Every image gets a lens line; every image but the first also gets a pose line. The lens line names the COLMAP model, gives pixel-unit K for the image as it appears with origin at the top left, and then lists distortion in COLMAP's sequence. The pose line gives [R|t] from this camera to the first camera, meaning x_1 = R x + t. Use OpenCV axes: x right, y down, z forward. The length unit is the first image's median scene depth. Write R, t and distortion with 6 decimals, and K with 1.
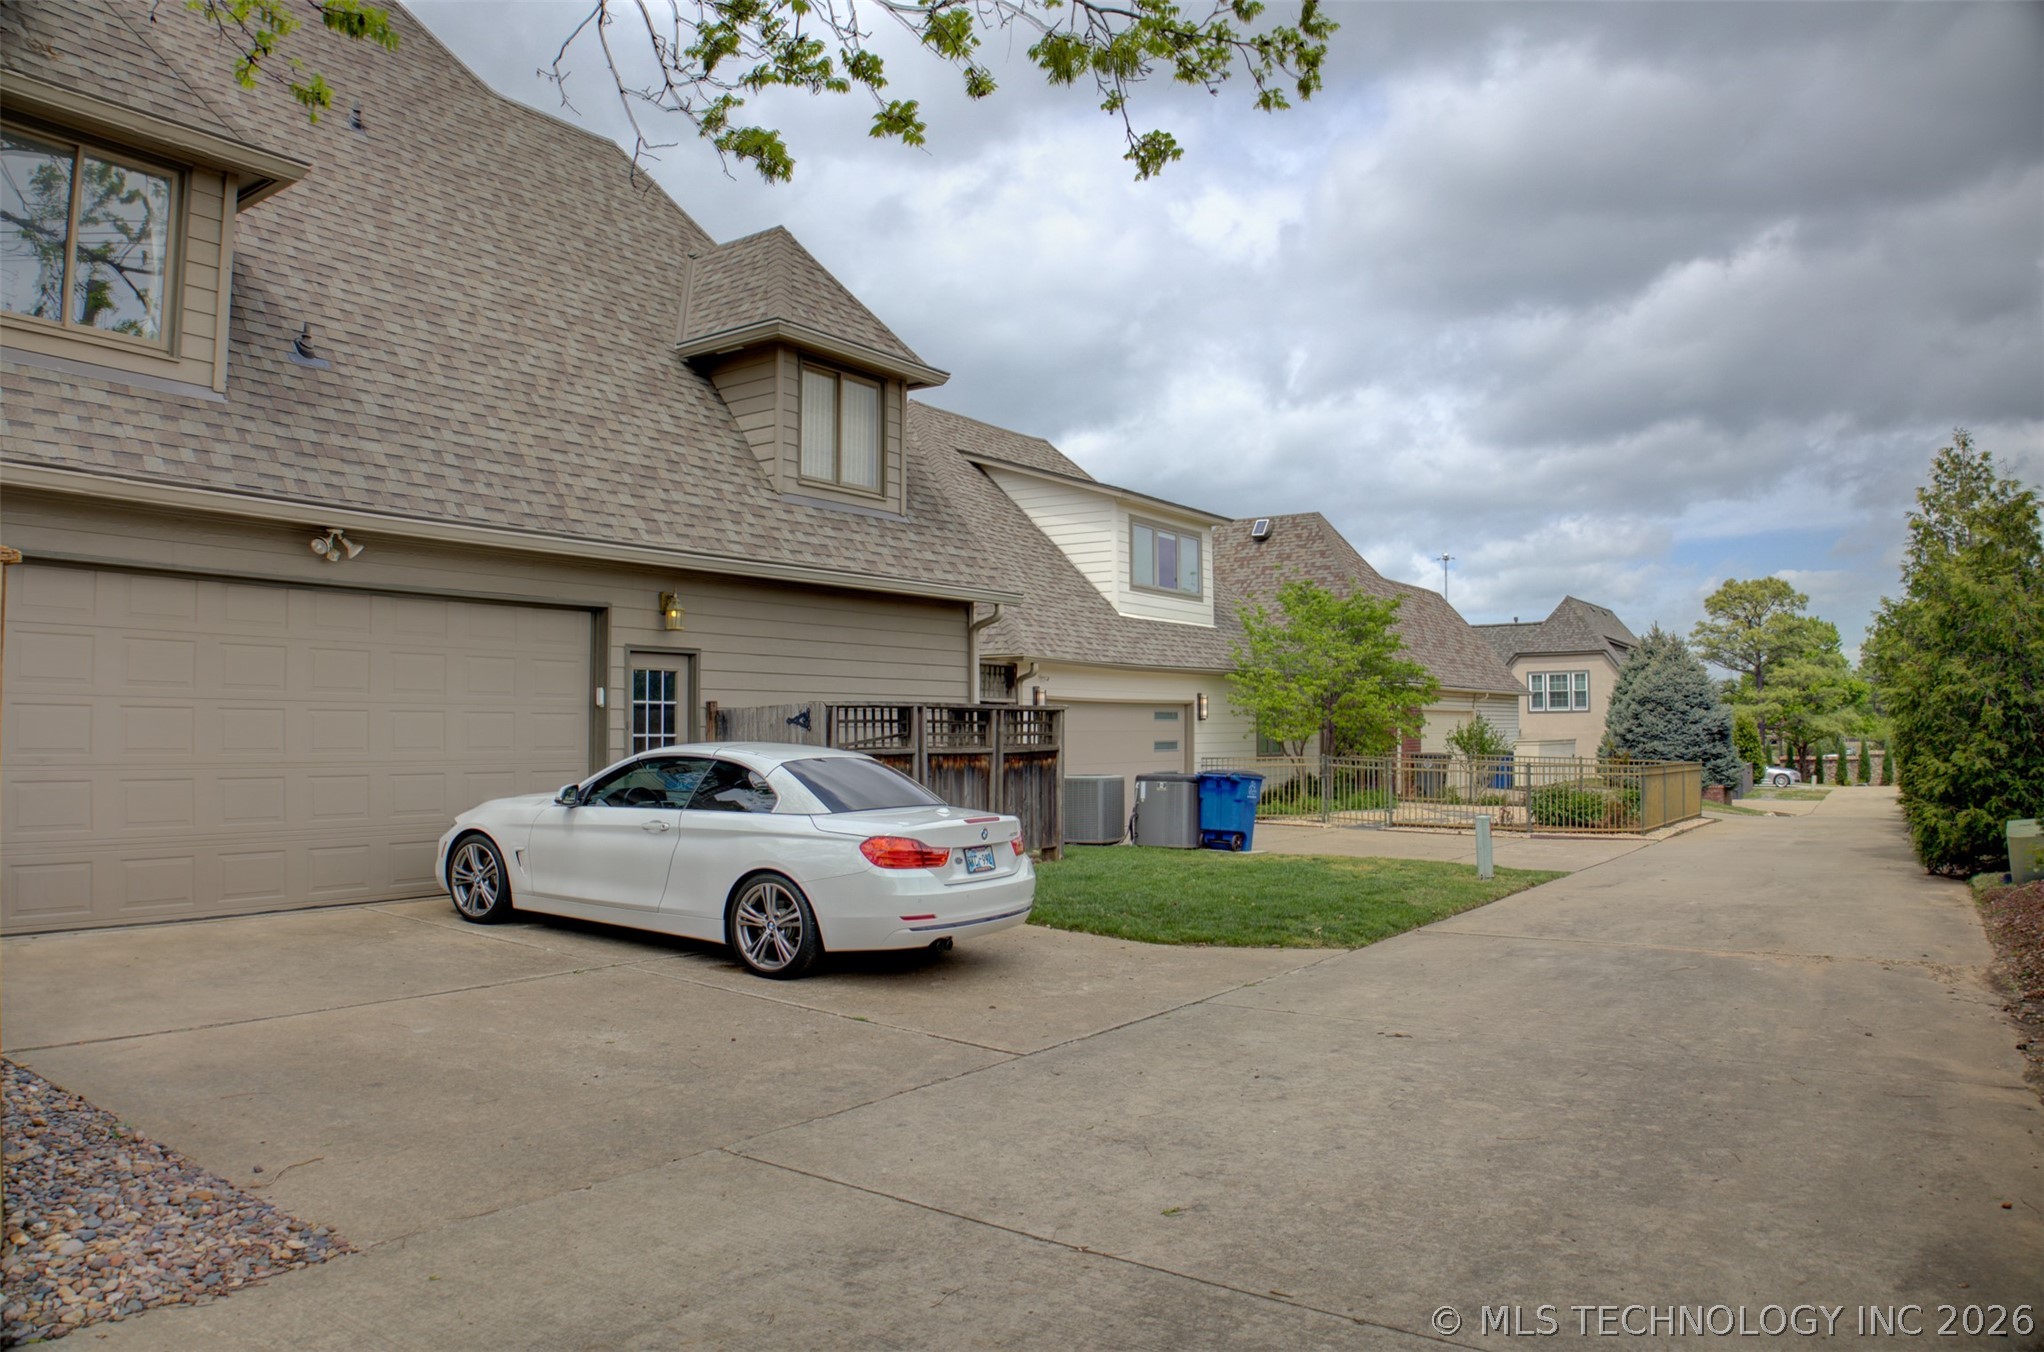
lens RADIAL K [[1363.3, 0, 1022.0], [0, 1363.3, 676.0], [0, 0, 1]] dist [-0.122755, 0.031708]
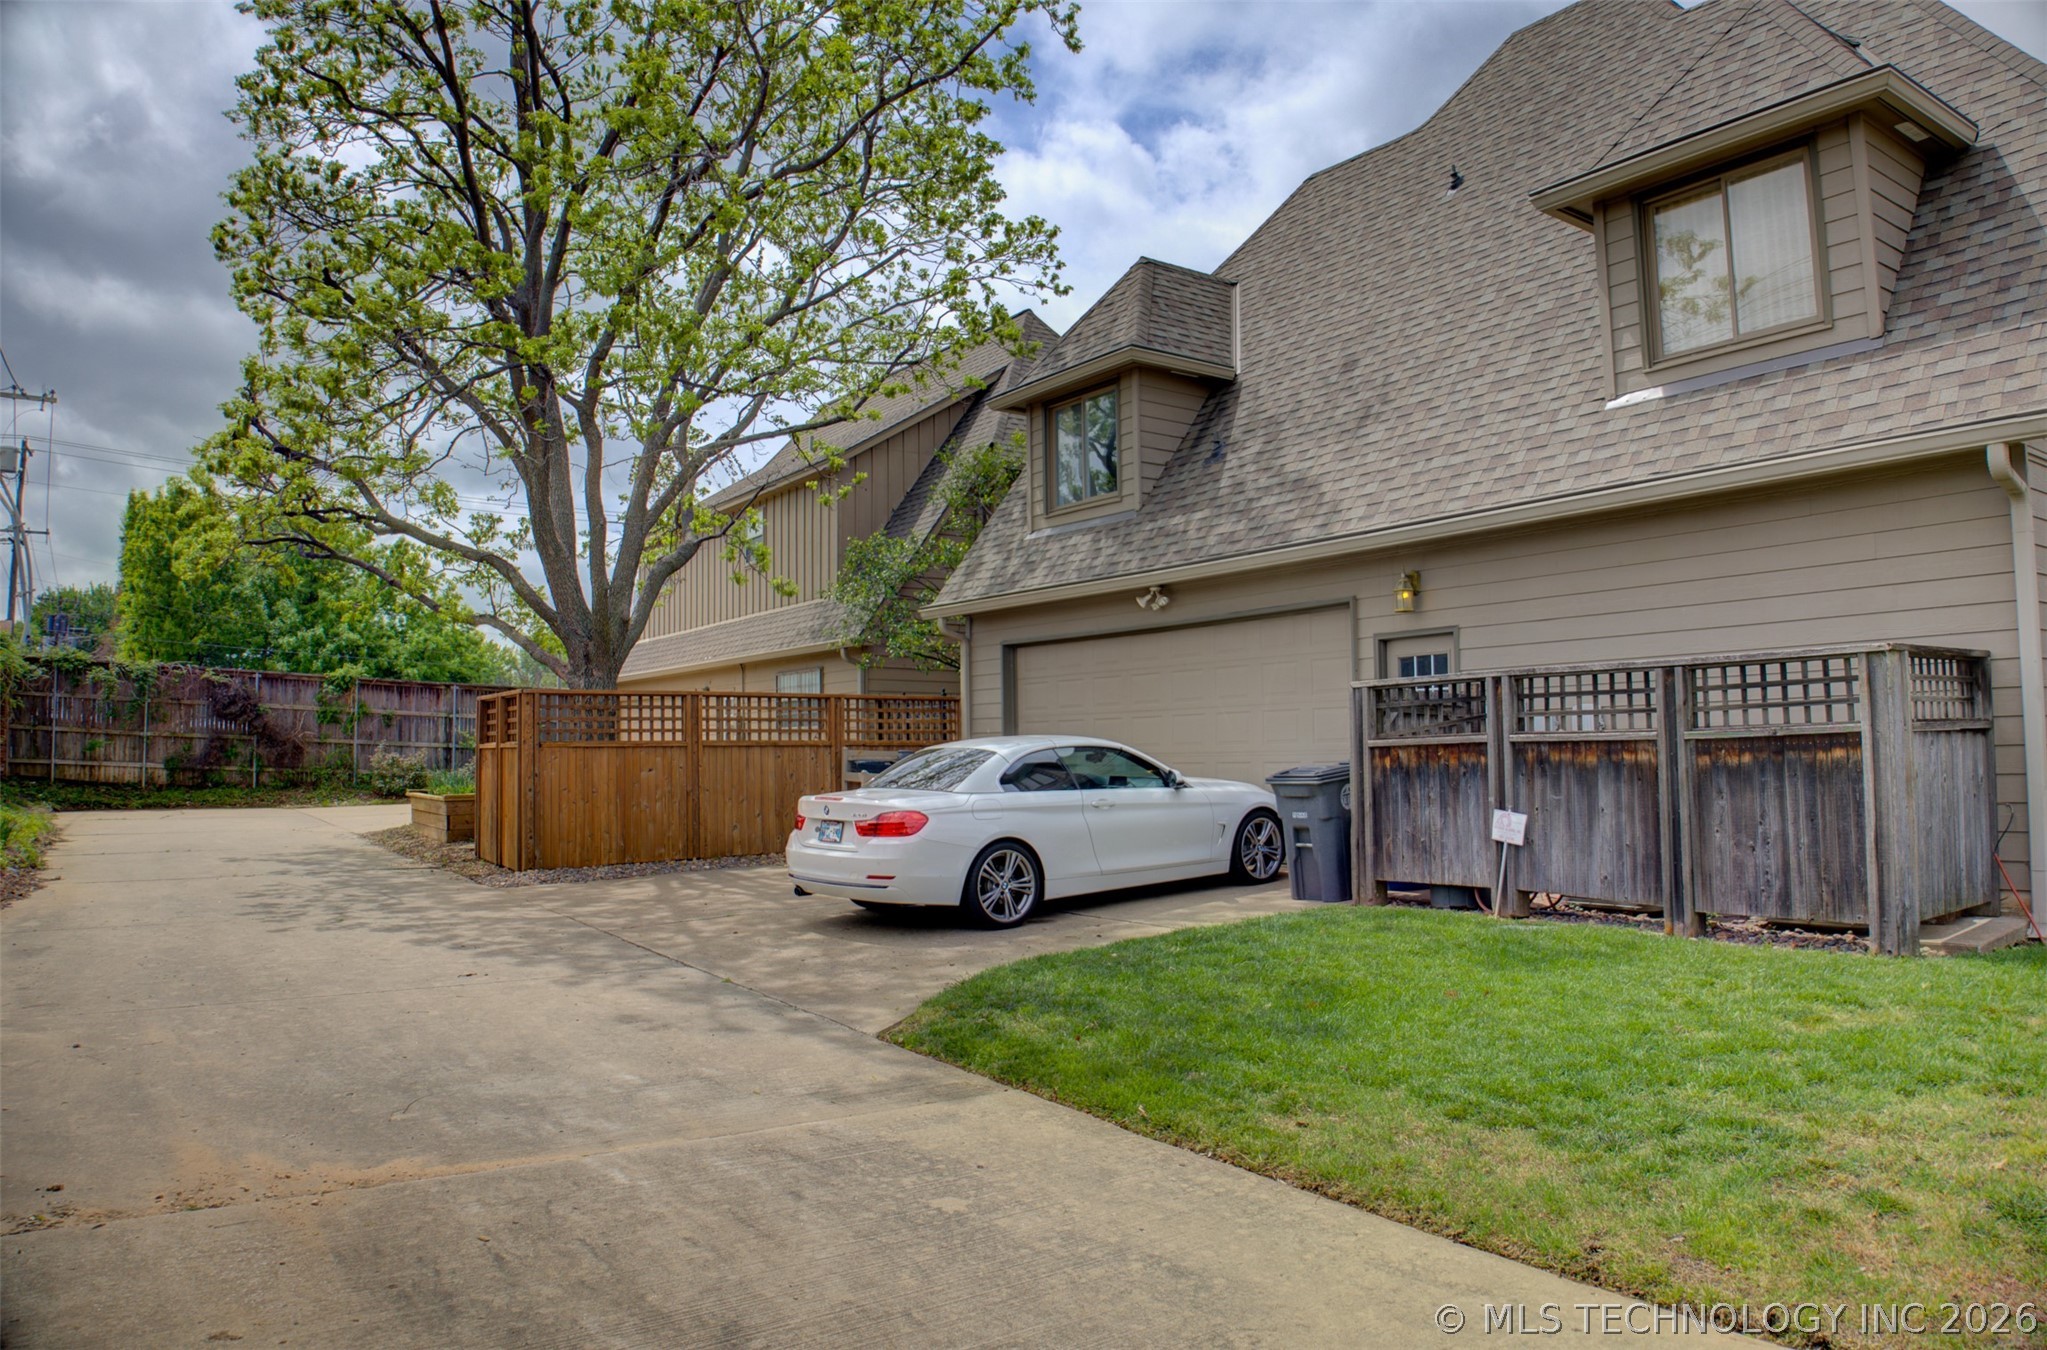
lens RADIAL K [[1365.3, 0, 1023.5], [0, 1365.3, 675.0], [0, 0, 1]] dist [-0.122755, 0.031708]
pose [[-0.322636, -0.047738, -0.945319, 0.667768], [0.055165, 0.996081, -0.069130, 0.056197], [0.944914, -0.074453, -0.318738, 0.980733]]
